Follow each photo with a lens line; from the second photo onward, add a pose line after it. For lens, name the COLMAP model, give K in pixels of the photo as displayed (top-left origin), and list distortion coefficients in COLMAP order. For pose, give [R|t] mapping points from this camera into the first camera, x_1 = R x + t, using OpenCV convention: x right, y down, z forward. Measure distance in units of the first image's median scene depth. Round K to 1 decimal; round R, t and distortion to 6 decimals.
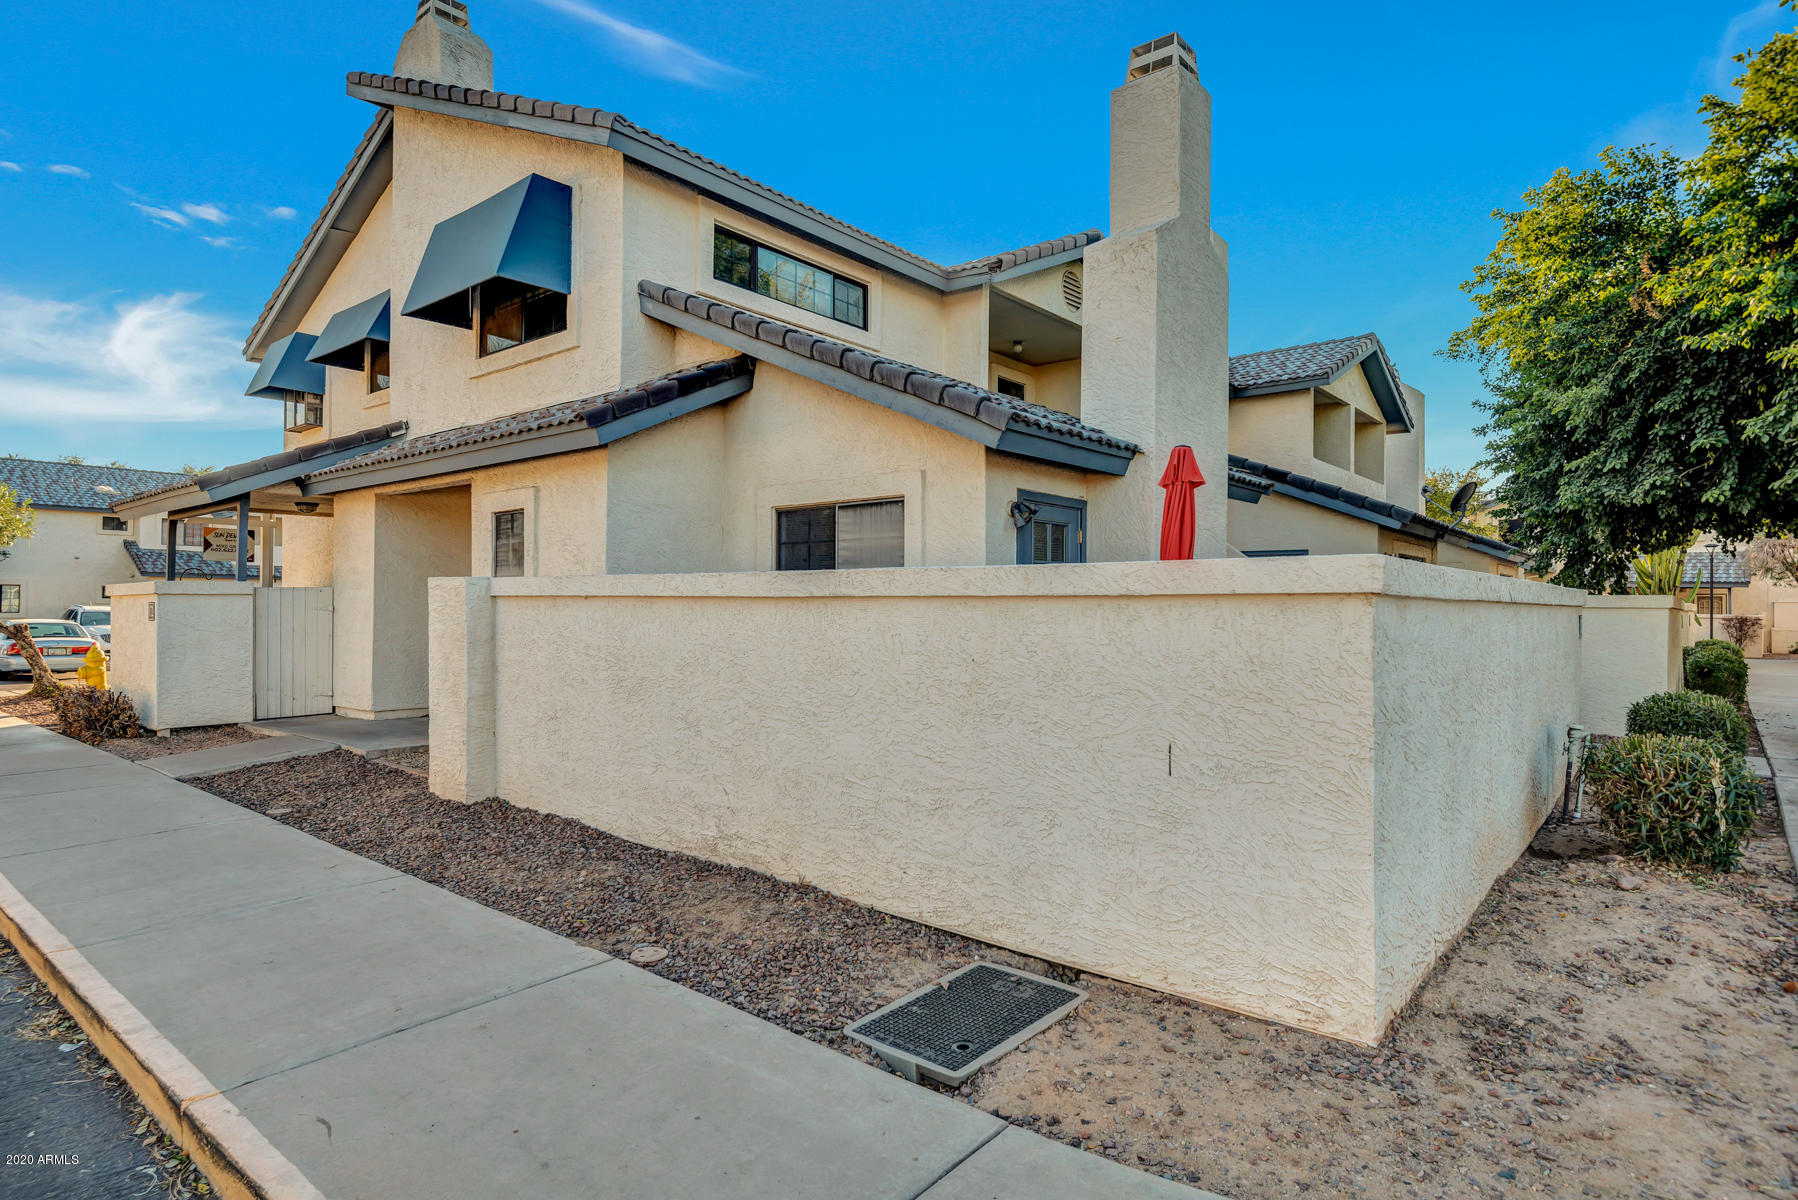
lens RADIAL K [[953.5, 0, 899.0], [0, 953.5, 600.0], [0, 0, 1]] dist [0.020401, -0.000335]
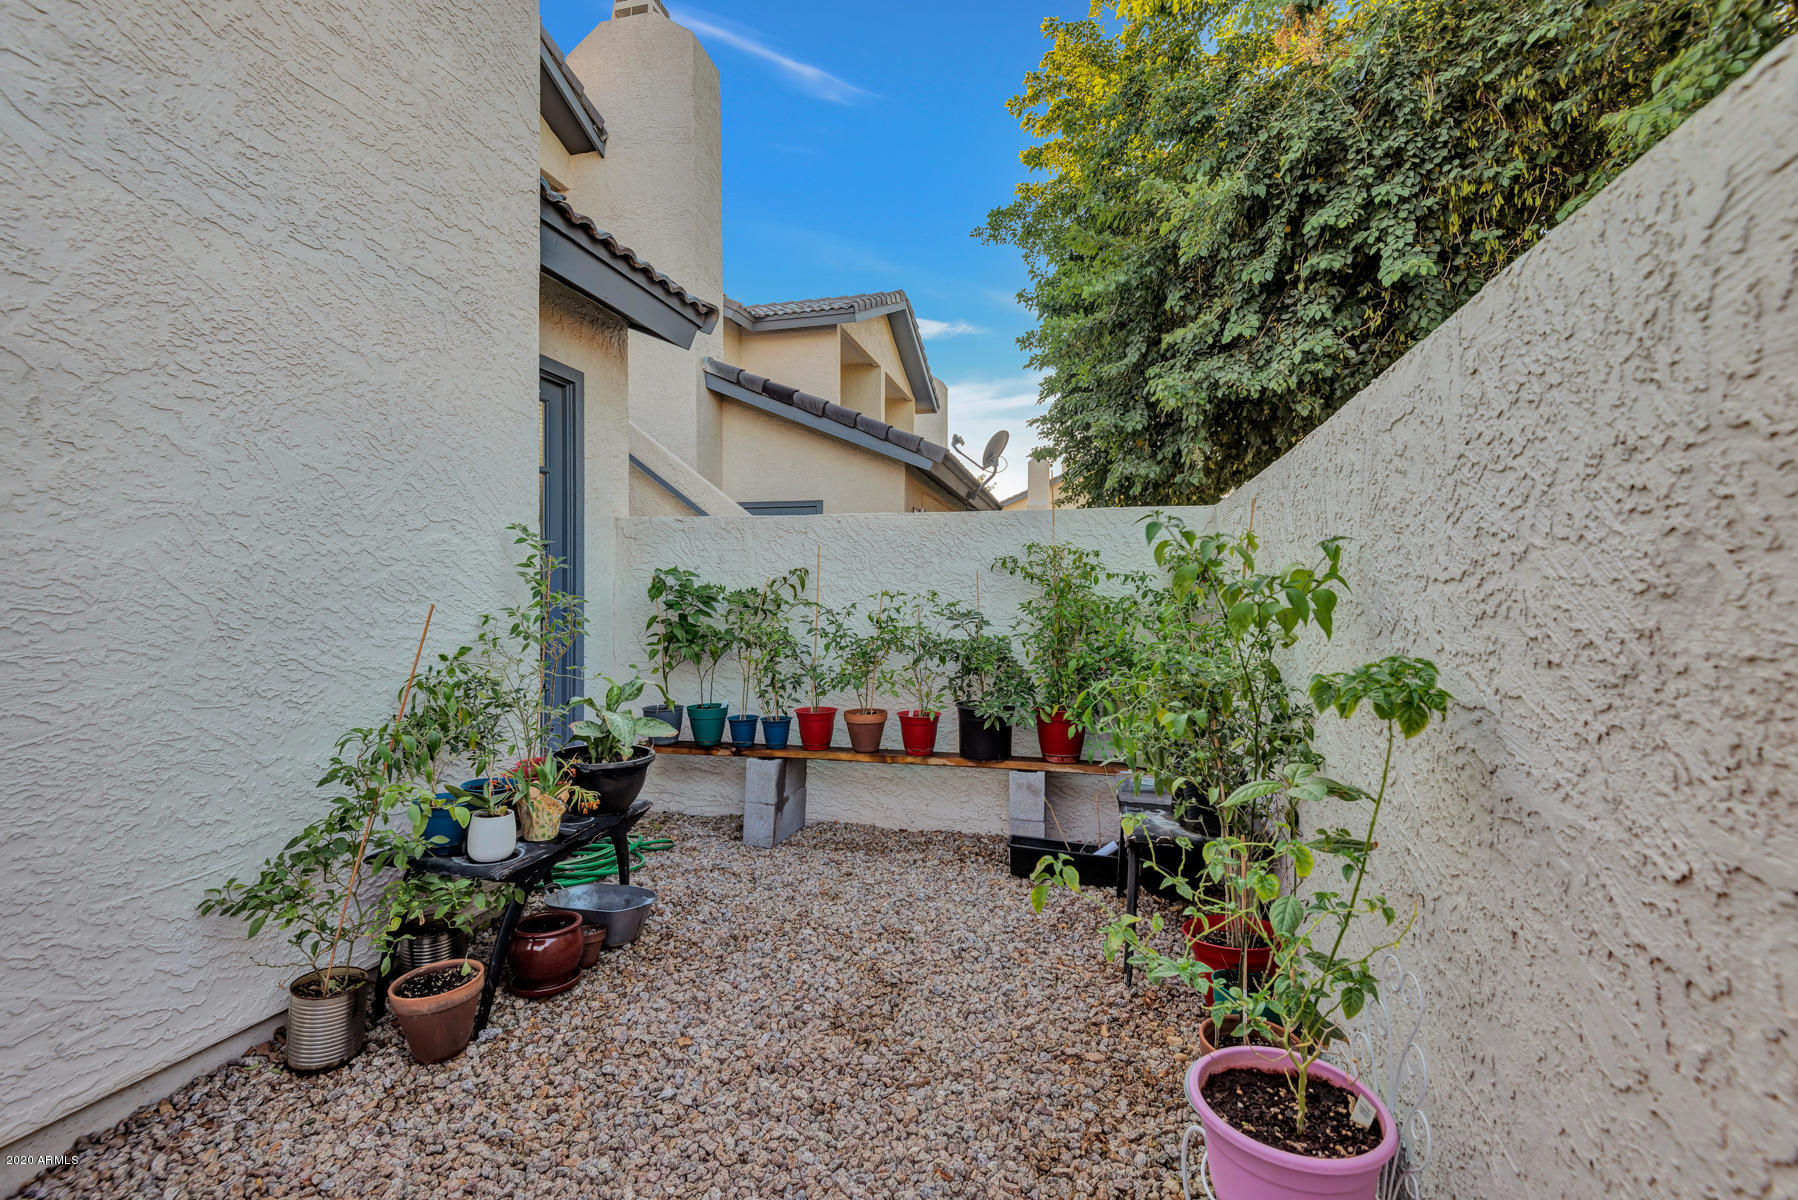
lens RADIAL K [[829.5, 0, 899.0], [0, 829.5, 600.0], [0, 0, 1]] dist [0.037385, -0.028823]
pose [[0.899736, -0.005078, 0.436406, 0.314215], [-0.002439, 0.999858, 0.016665, 0.024351], [-0.436428, -0.016058, 0.899596, 0.616338]]
